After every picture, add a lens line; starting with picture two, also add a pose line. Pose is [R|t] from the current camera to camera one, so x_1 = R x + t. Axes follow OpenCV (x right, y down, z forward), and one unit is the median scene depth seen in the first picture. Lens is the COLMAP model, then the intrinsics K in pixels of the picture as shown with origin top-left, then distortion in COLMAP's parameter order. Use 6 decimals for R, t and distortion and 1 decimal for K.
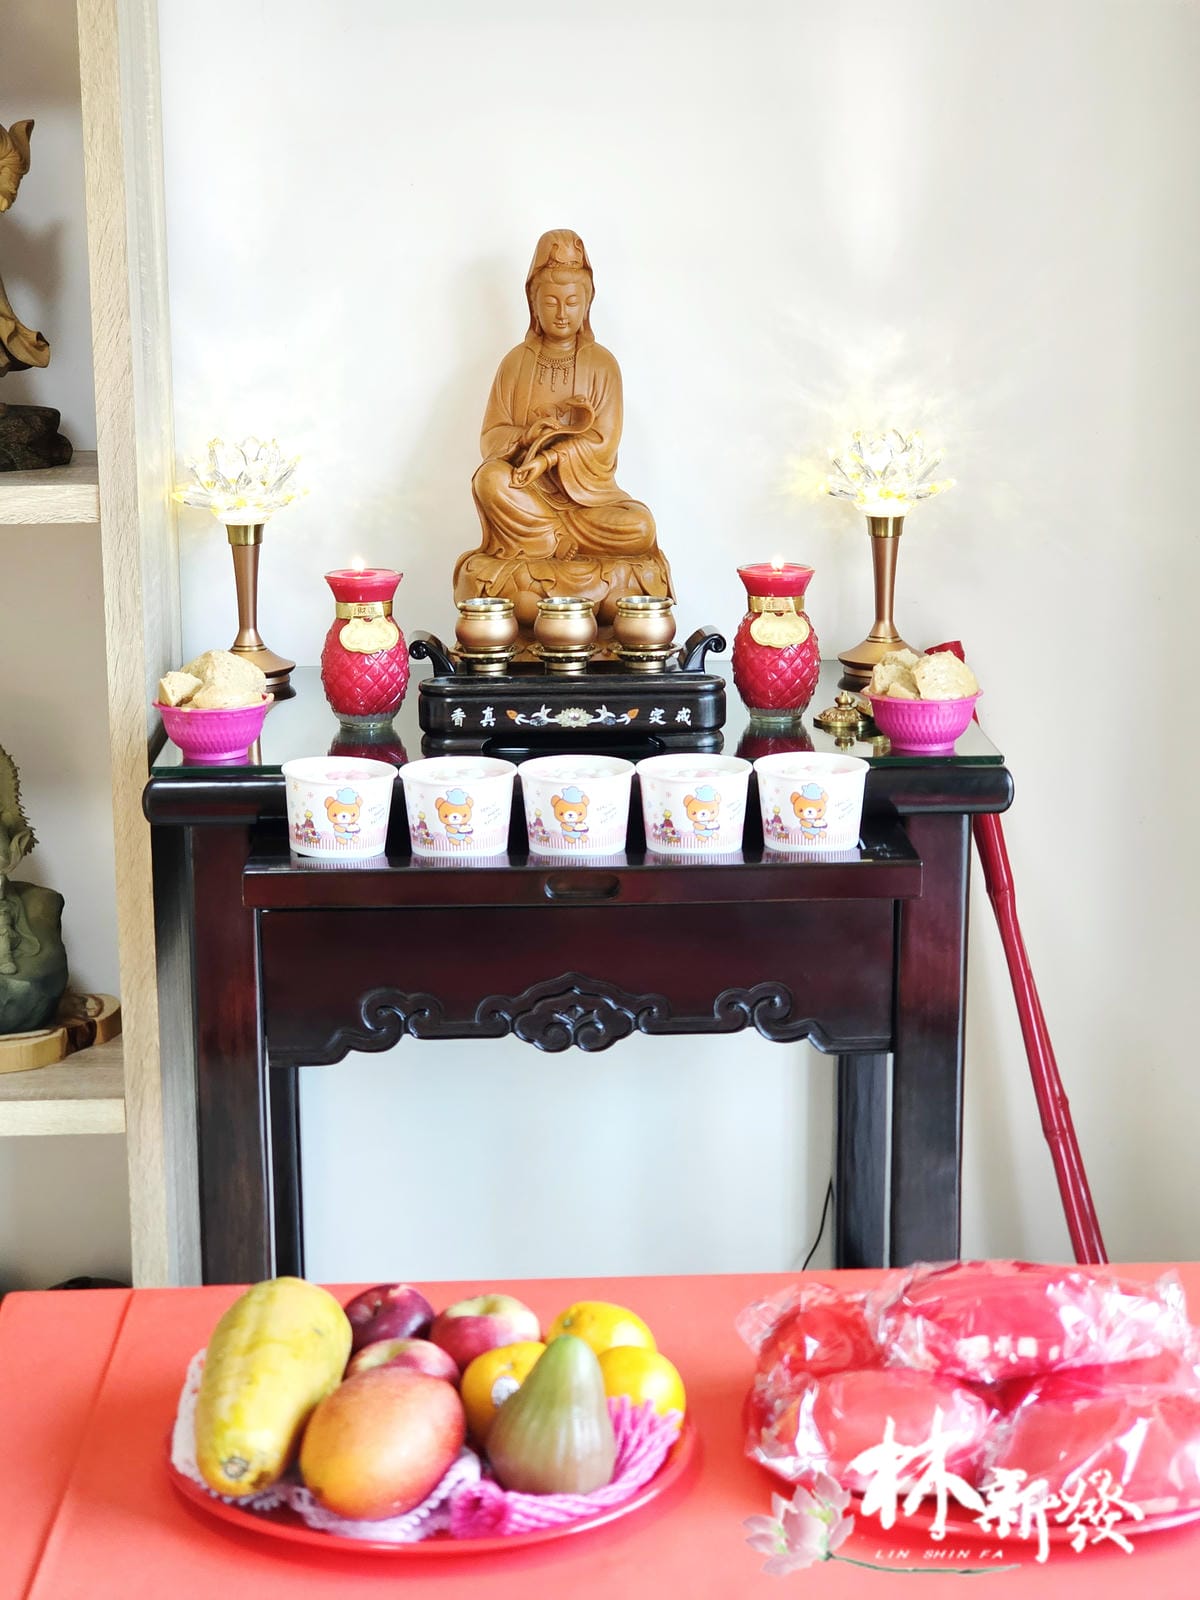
lens RADIAL K [[3225.1, 0, 599.0], [0, 3225.1, 986.9], [0, 0, 1]] dist [-0.208318, 1.613954]
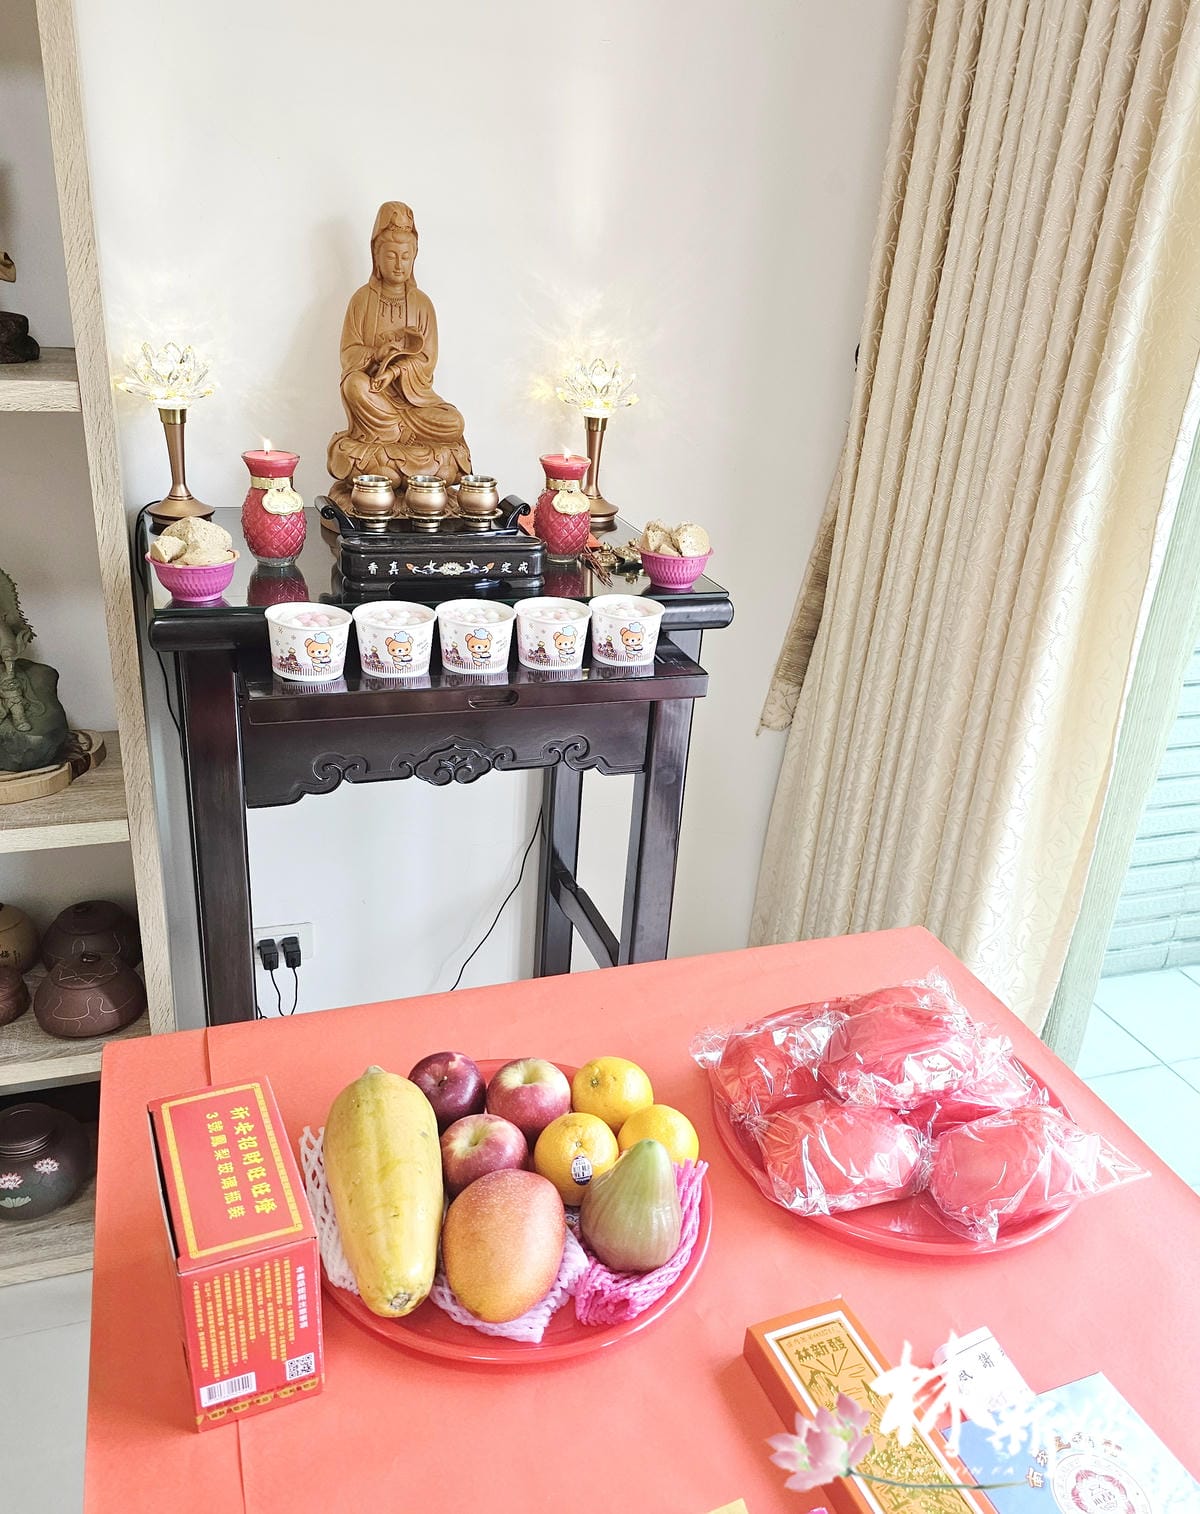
lens RADIAL K [[1268.6, 0, 612.4], [0, 1268.6, 829.5], [0, 0, 1]] dist [0.052347, -0.004715]
pose [[0.949732, -0.070176, 0.305098, -0.114885], [0.006000, 0.978454, 0.206378, -0.079560], [-0.313007, -0.194173, 0.929690, 0.381137]]
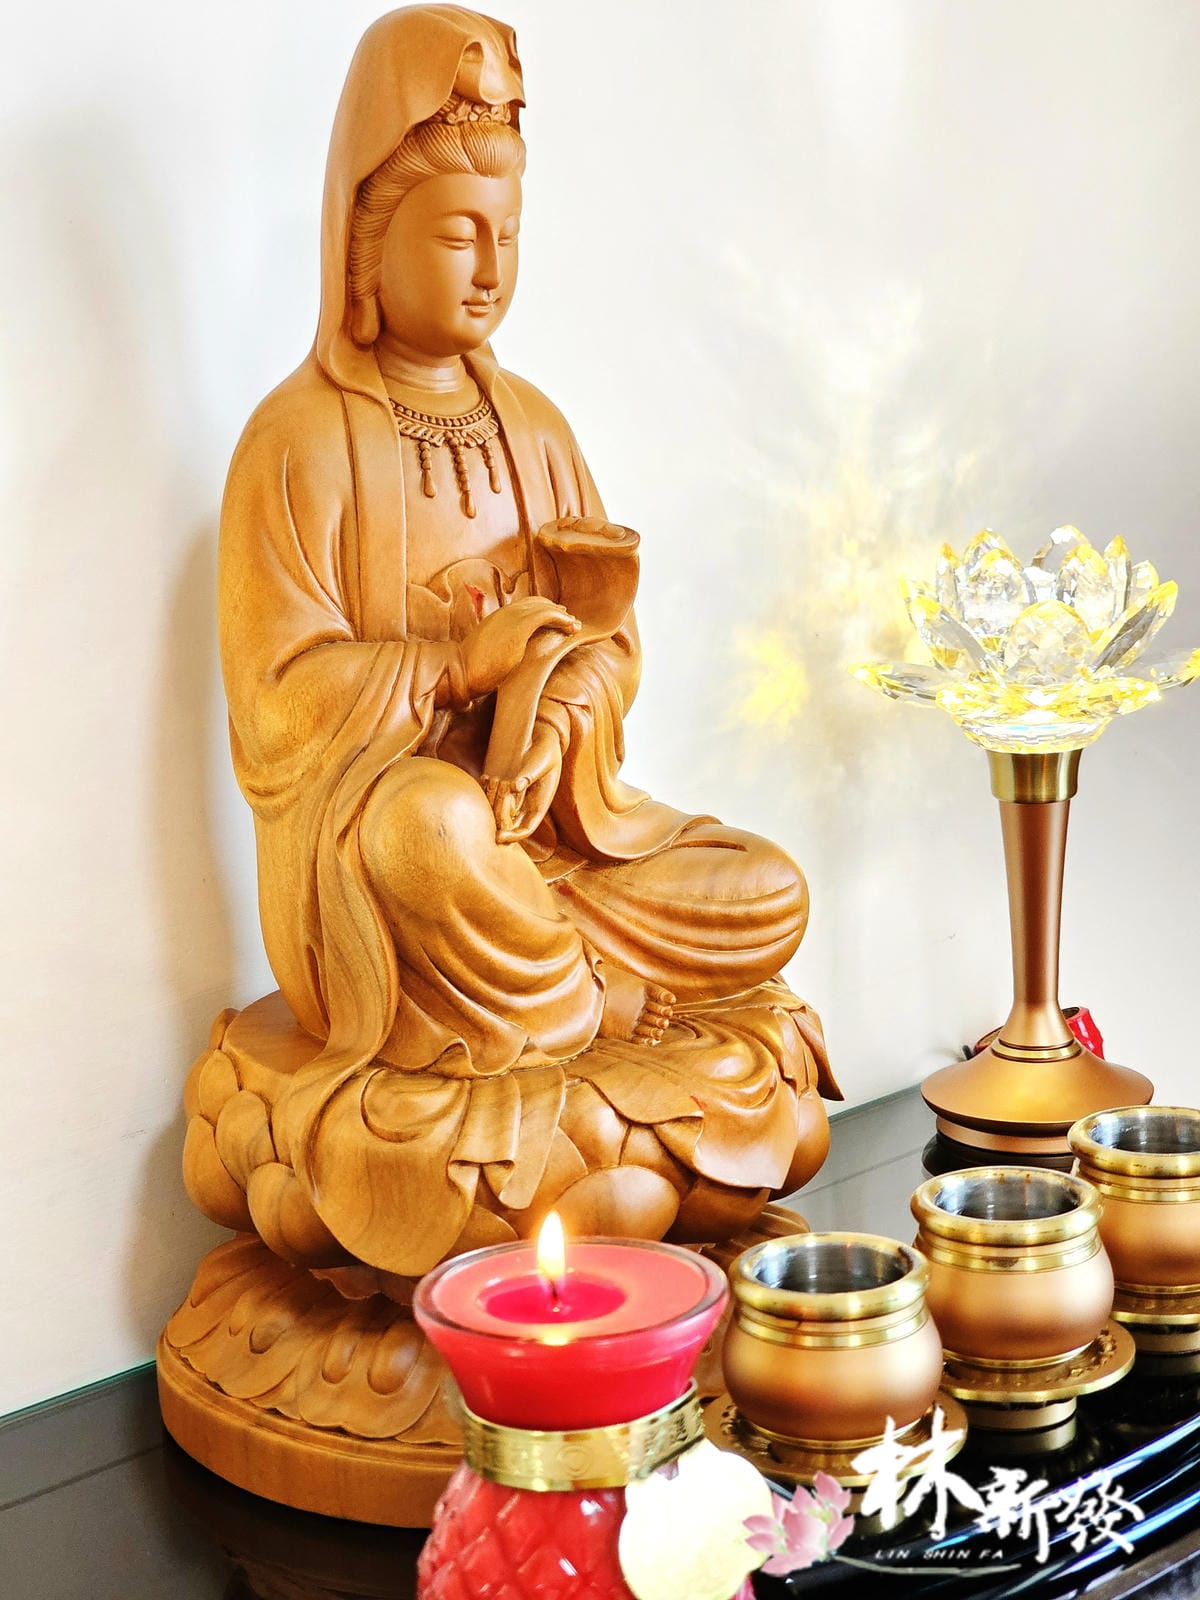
lens RADIAL K [[3225.1, 0, 599.0], [0, 3225.1, 986.9], [0, 0, 1]] dist [-0.208318, 1.613954]
pose [[0.731605, -0.194271, 0.653463, -0.222650], [0.202962, 0.977141, 0.063266, -0.159498], [-0.650816, 0.086342, 0.754310, 0.764056]]
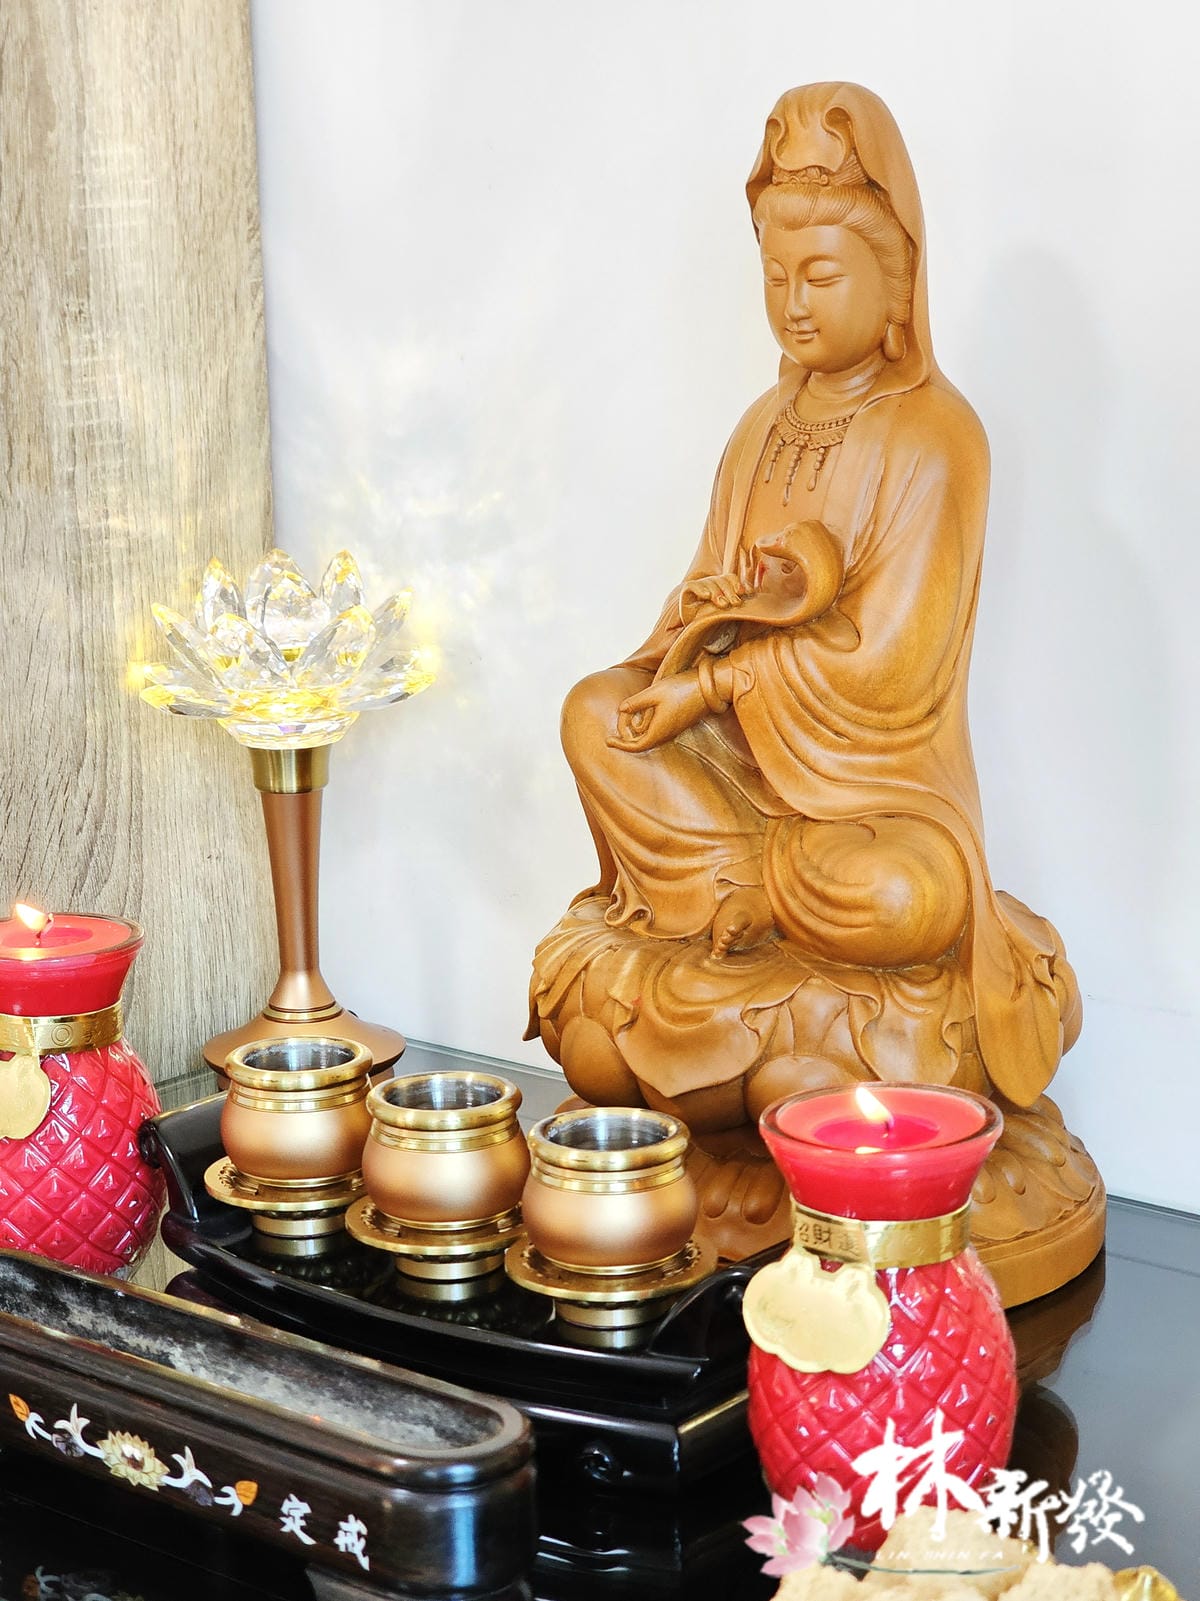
lens RADIAL K [[3476.1, 0, 600.0], [0, 3476.1, 800.5], [0, 0, 1]] dist [-0.091576, -0.030369]
pose [[0.730673, 0.130866, -0.670067, 0.253248], [-0.156227, 0.987465, 0.022497, -0.158143], [0.664612, 0.088245, 0.741959, 0.687632]]
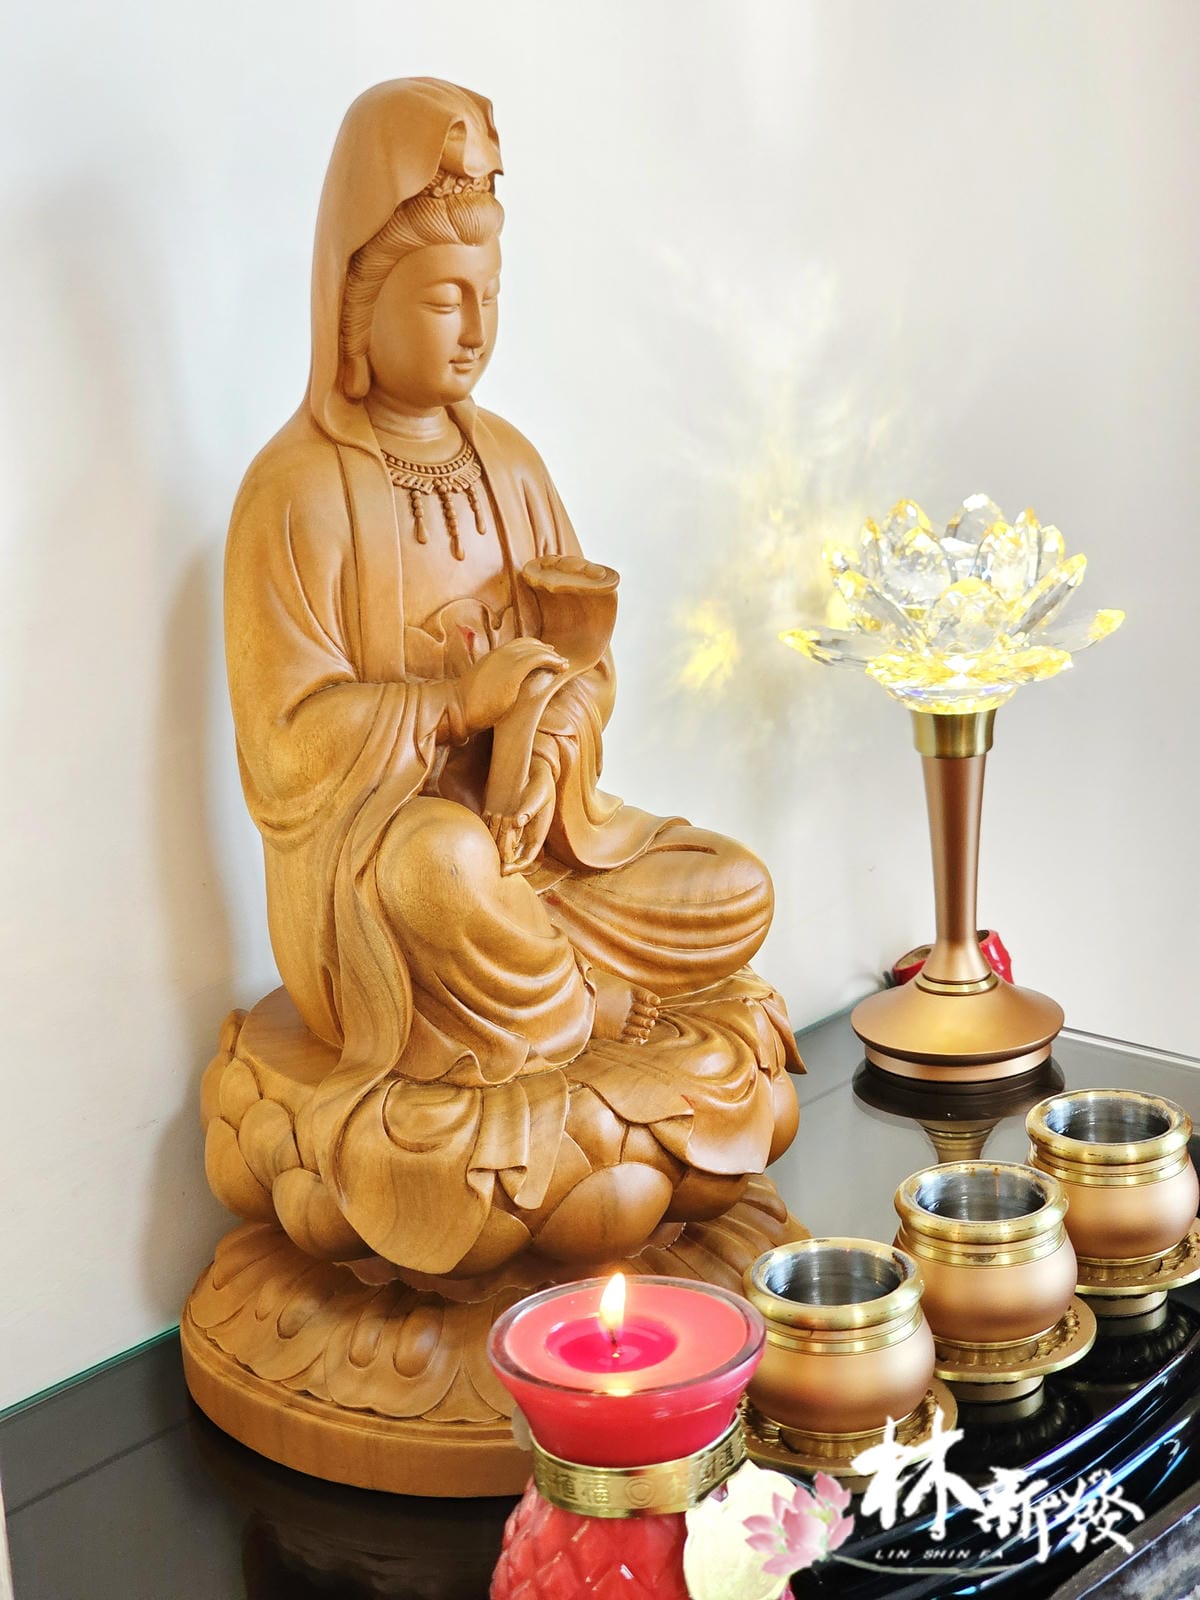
lens RADIAL K [[3209.6, 0, 681.8], [0, 3209.6, 1007.2], [0, 0, 1]] dist [-0.062976, -0.138407]
pose [[0.667535, -0.271146, 0.693453, -0.247710], [0.220284, 0.961563, 0.163928, -0.192418], [-0.711247, 0.043329, 0.701606, 0.755399]]
